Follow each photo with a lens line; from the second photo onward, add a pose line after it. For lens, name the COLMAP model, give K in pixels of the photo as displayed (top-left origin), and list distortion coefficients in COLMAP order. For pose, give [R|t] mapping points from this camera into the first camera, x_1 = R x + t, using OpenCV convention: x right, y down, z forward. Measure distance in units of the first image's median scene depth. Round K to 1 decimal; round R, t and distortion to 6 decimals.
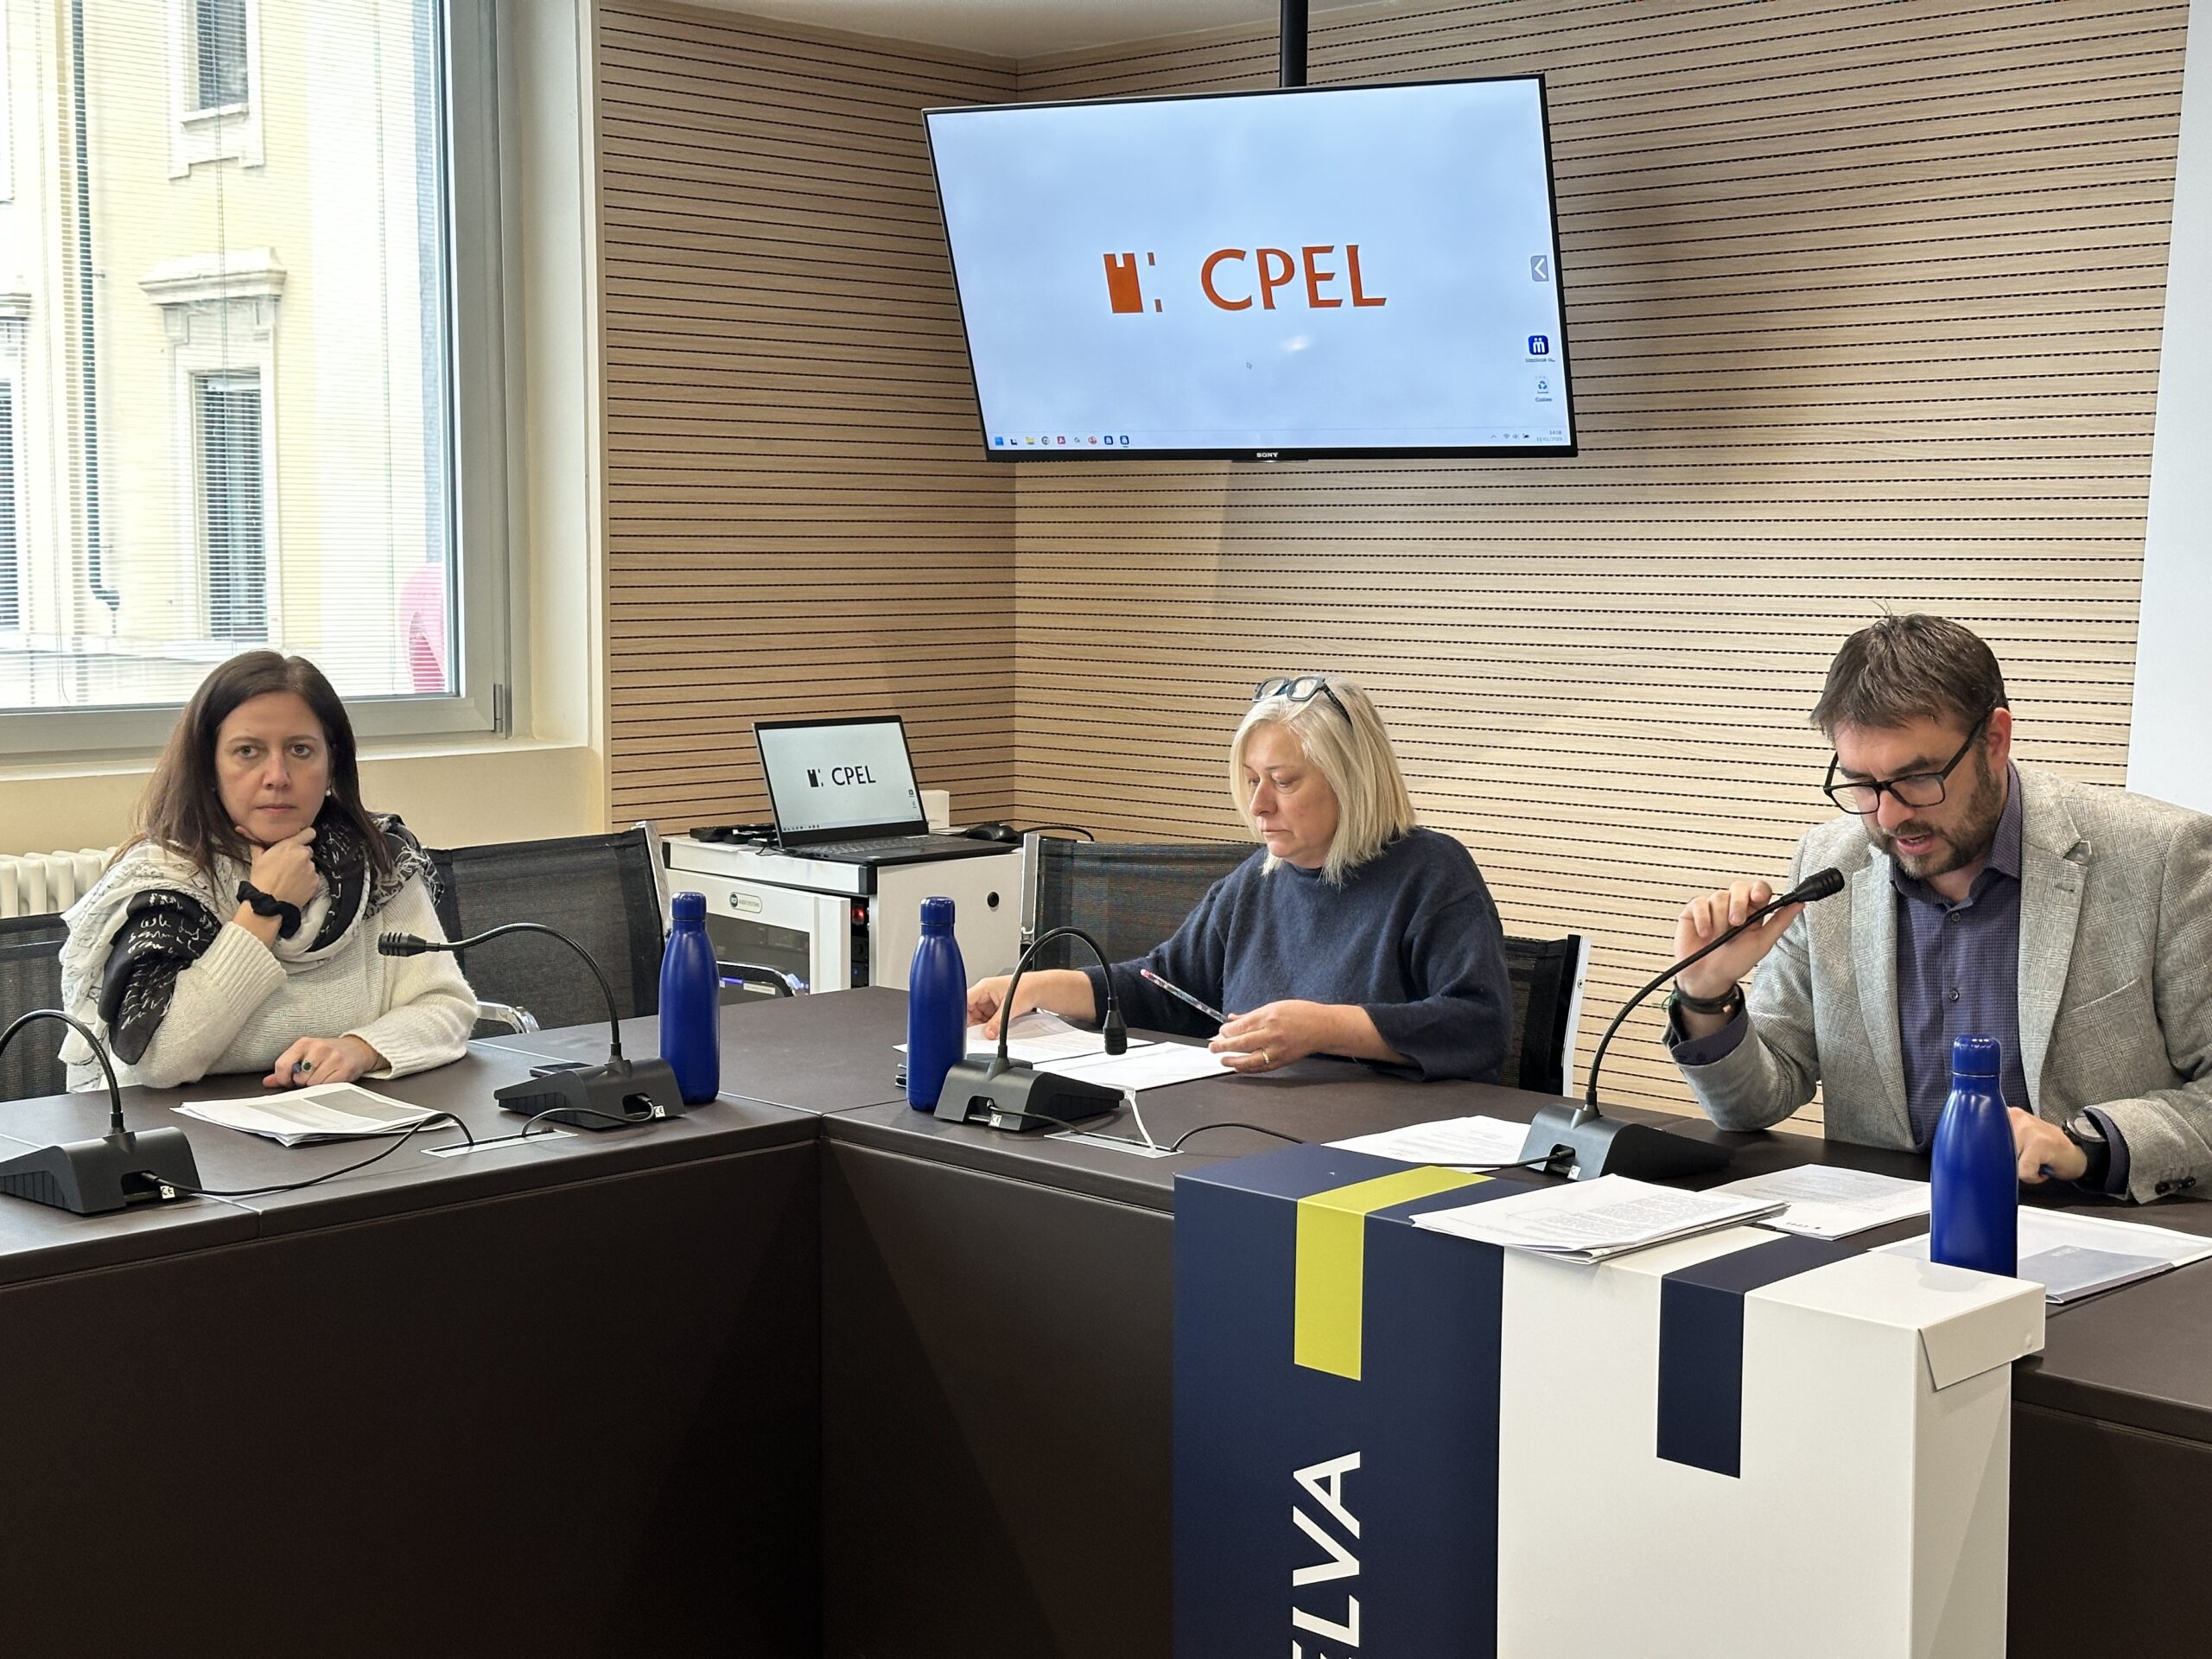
lens RADIAL K [[3028.1, 0, 1069.8], [0, 3028.1, 828.5], [0, 0, 1]] dist [0.137149, 0.000000]
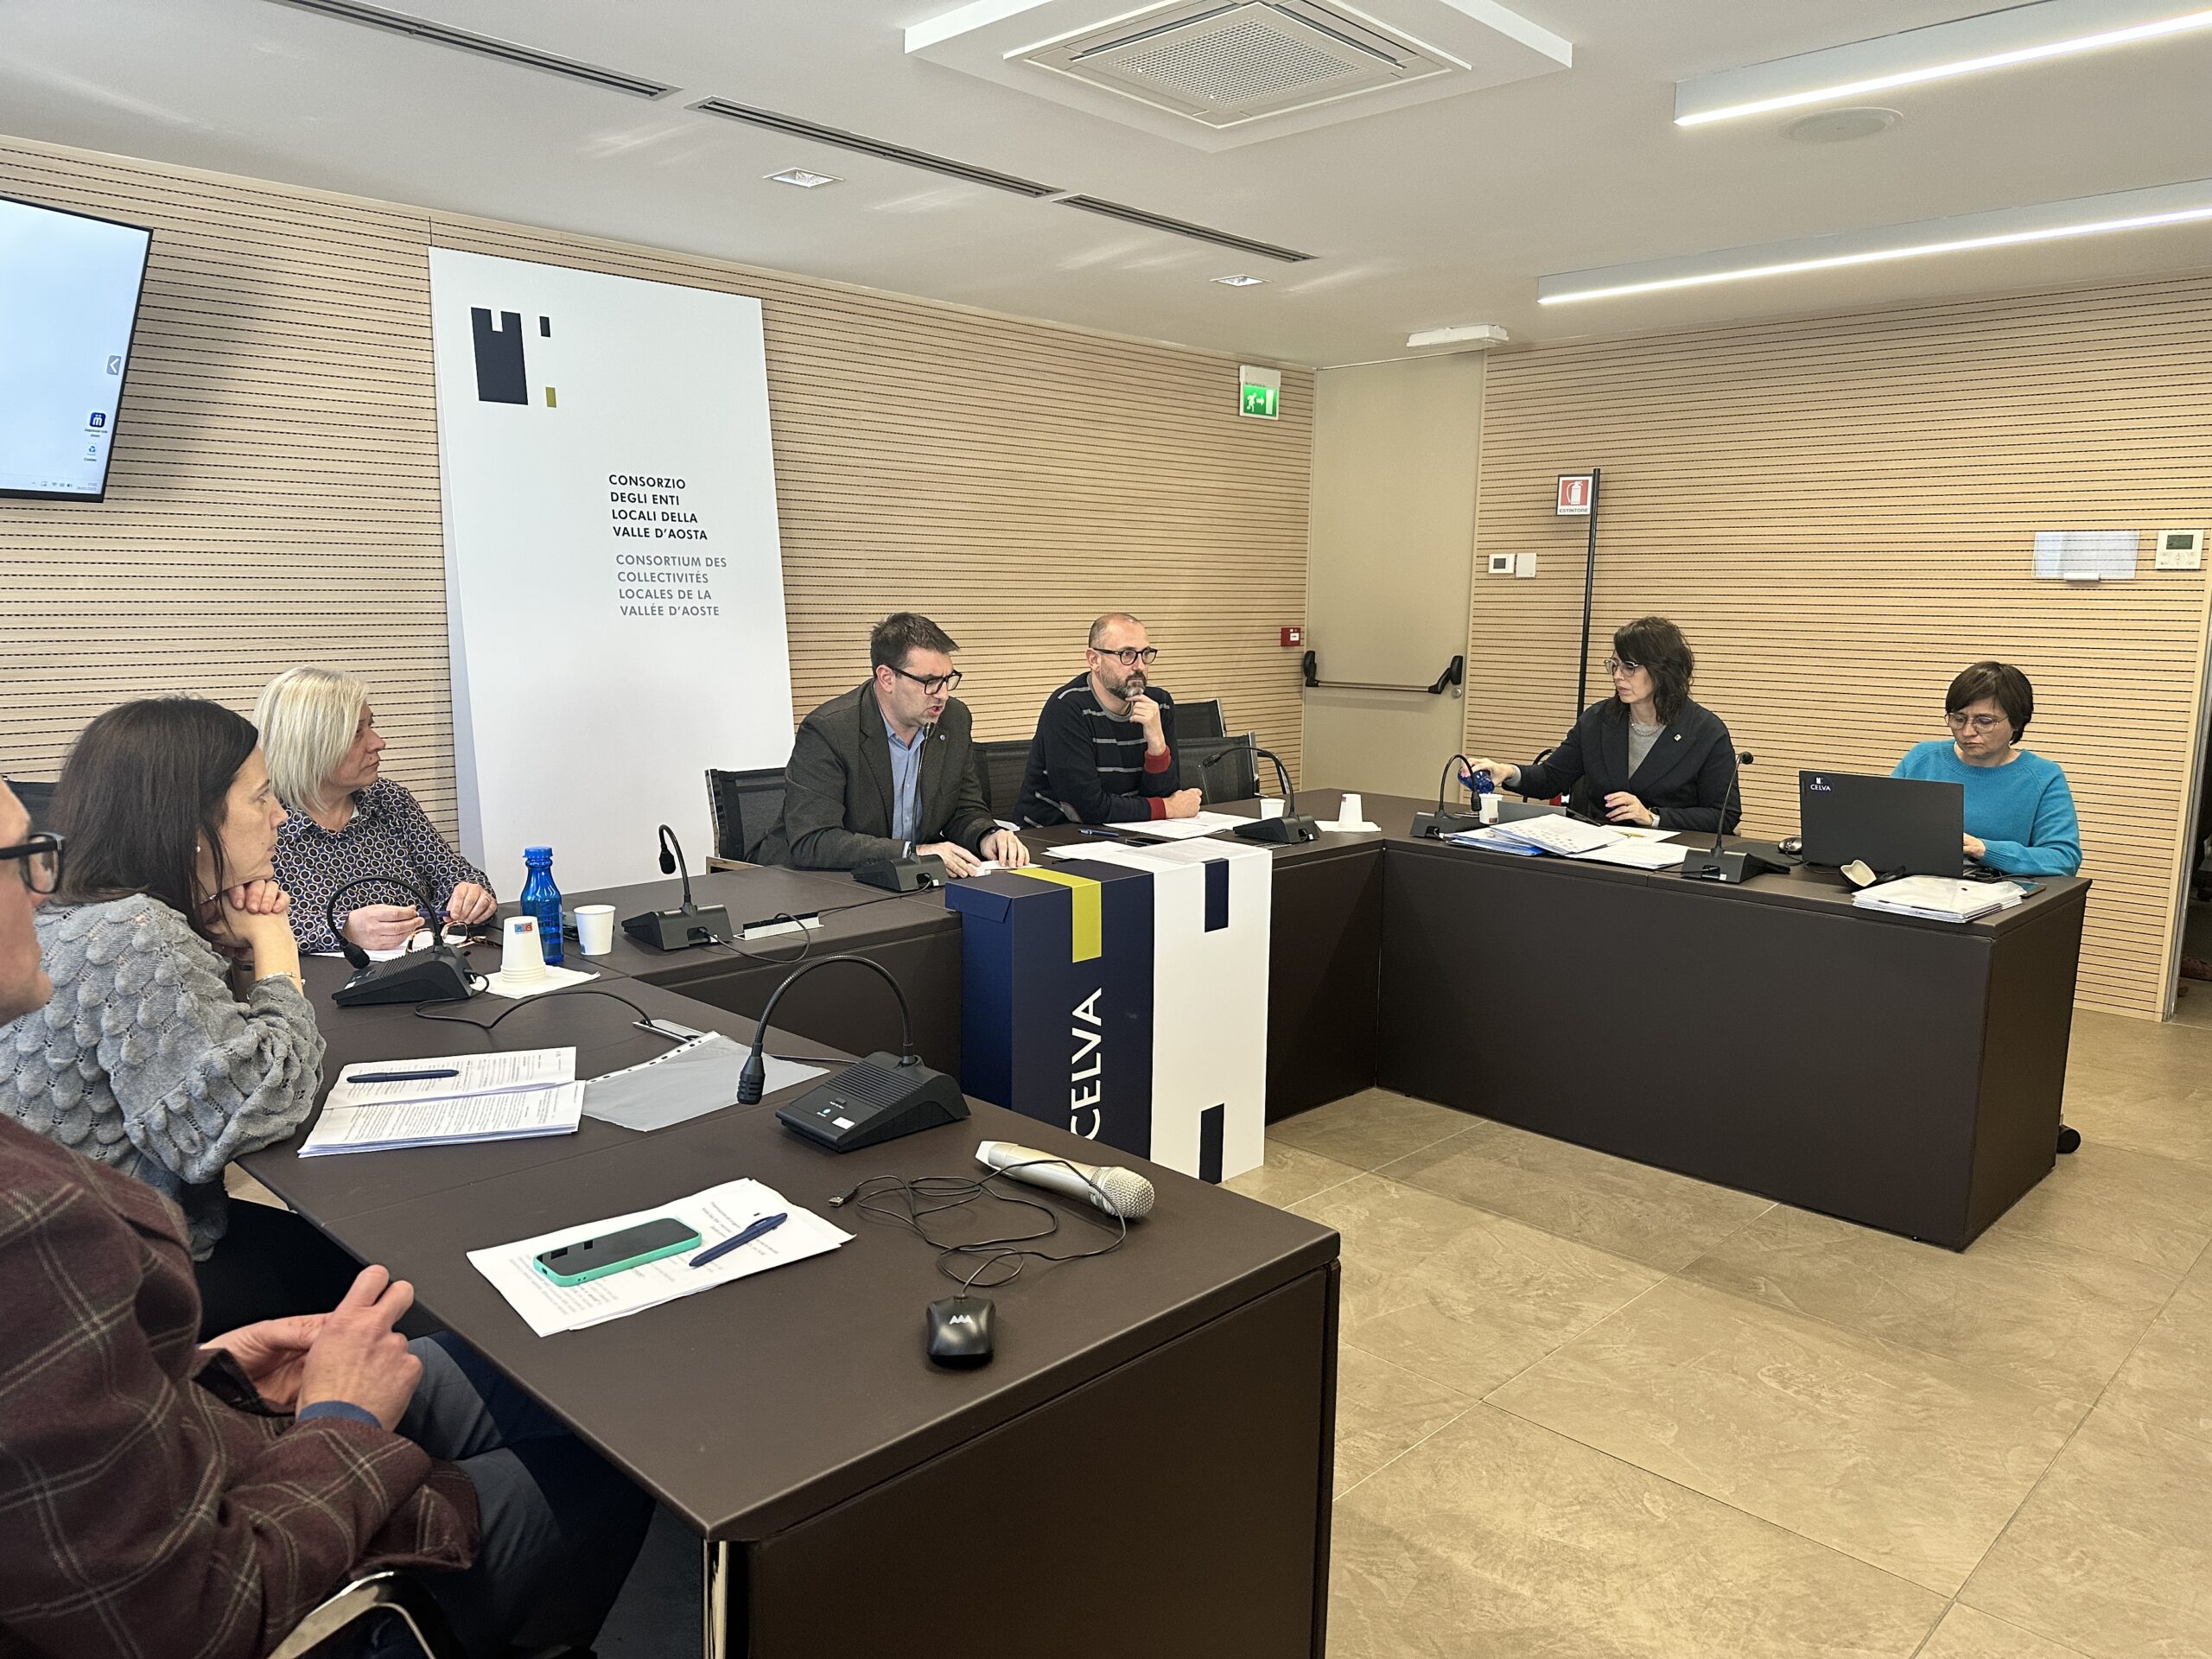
lens RADIAL K [[1533.5, 0, 1104.9], [0, 1533.5, 850.8], [0, 0, 1]] dist [0.026068, -0.051355]
pose [[0.003669, -0.165671, 0.986174, -0.553946], [0.081515, 0.982948, 0.164826, -0.043495], [-0.996665, 0.079783, 0.017111, 0.542206]]
